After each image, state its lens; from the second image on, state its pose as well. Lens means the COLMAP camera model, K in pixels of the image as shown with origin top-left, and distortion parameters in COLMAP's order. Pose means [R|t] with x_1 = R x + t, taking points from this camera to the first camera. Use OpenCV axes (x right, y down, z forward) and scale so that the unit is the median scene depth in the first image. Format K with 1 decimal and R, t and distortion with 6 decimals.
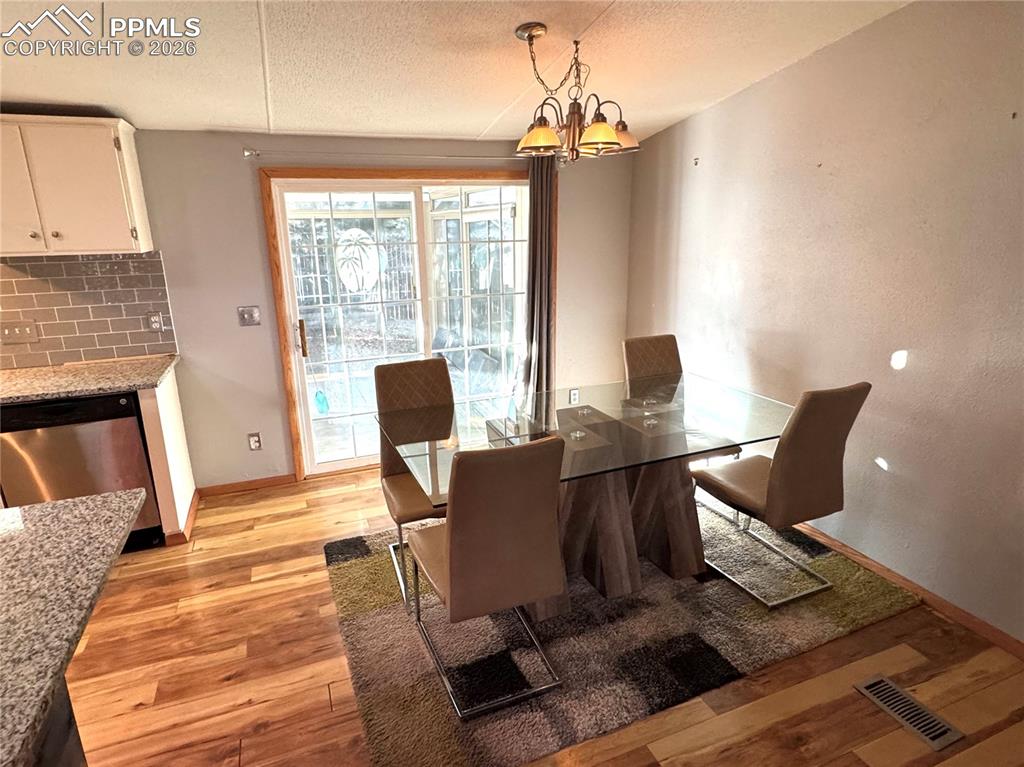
lens RADIAL K [[570.5, 0, 511.4], [0, 570.5, 383.7], [0, 0, 1]] dist [-0.001511, -0.000714]
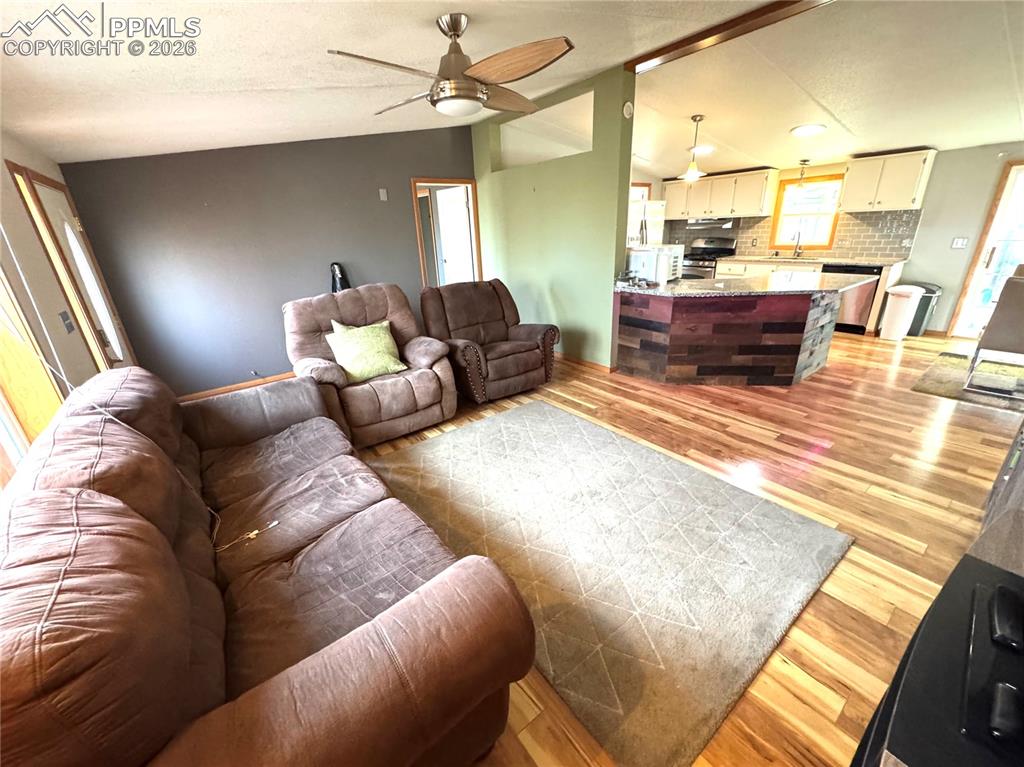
lens RADIAL K [[406.1, 0, 512.3], [0, 406.1, 383.3], [0, 0, 1]] dist [-0.003878, 0.000632]
pose [[0.258820, 0.349362, -0.900532, 0.657644], [-0.220509, 0.929052, 0.297050, 0.298829], [0.940419, 0.121693, 0.317494, -0.969743]]
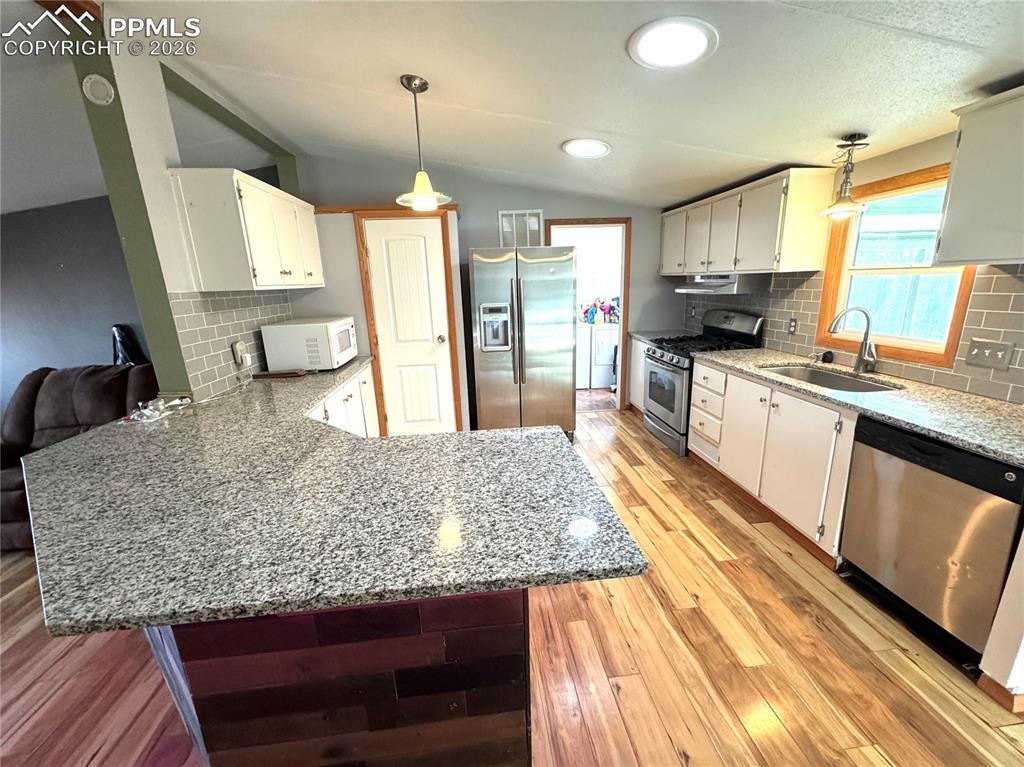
lens RADIAL K [[406.1, 0, 510.5], [0, 406.1, 381.9], [0, 0, 1]] dist [-0.003878, 0.000632]
pose [[-0.276976, 0.254125, -0.926663, -0.085434], [-0.219559, 0.922141, 0.318510, -0.090780], [0.935456, 0.291677, -0.199616, 0.466594]]
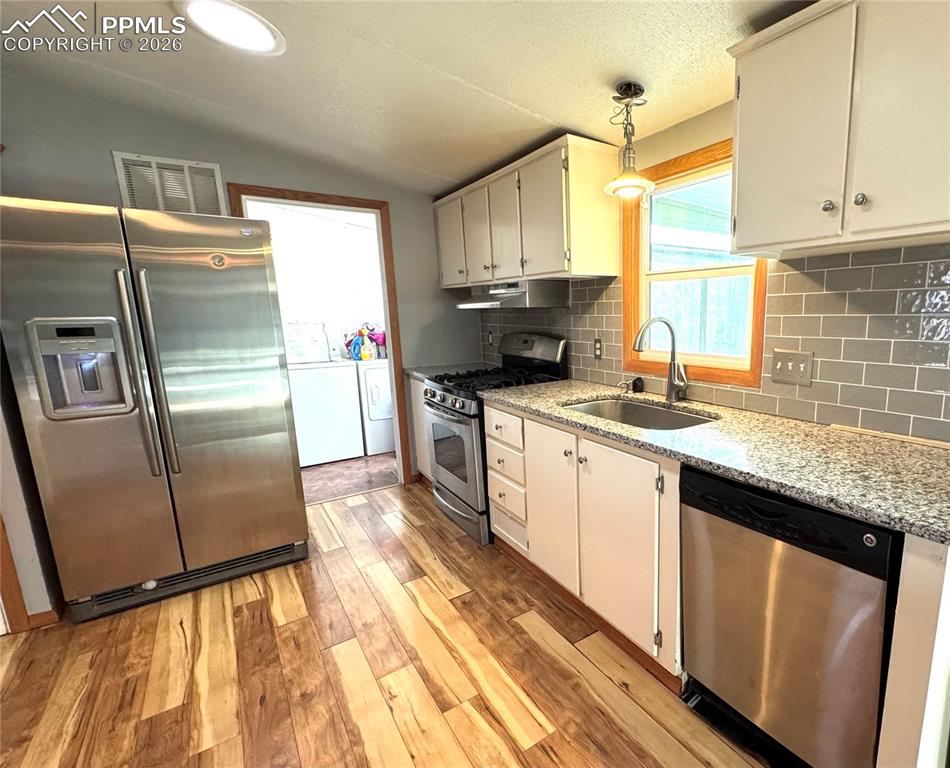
lens RADIAL K [[477.6, 0, 588.8], [0, 477.6, 395.0], [0, 0, 1]] dist [0.002831, -0.000031]
pose [[0.270135, 0.179111, -0.946016, -0.372814], [-0.246880, 0.962581, 0.111751, -0.063739], [0.930633, 0.203364, 0.304246, 0.605630]]
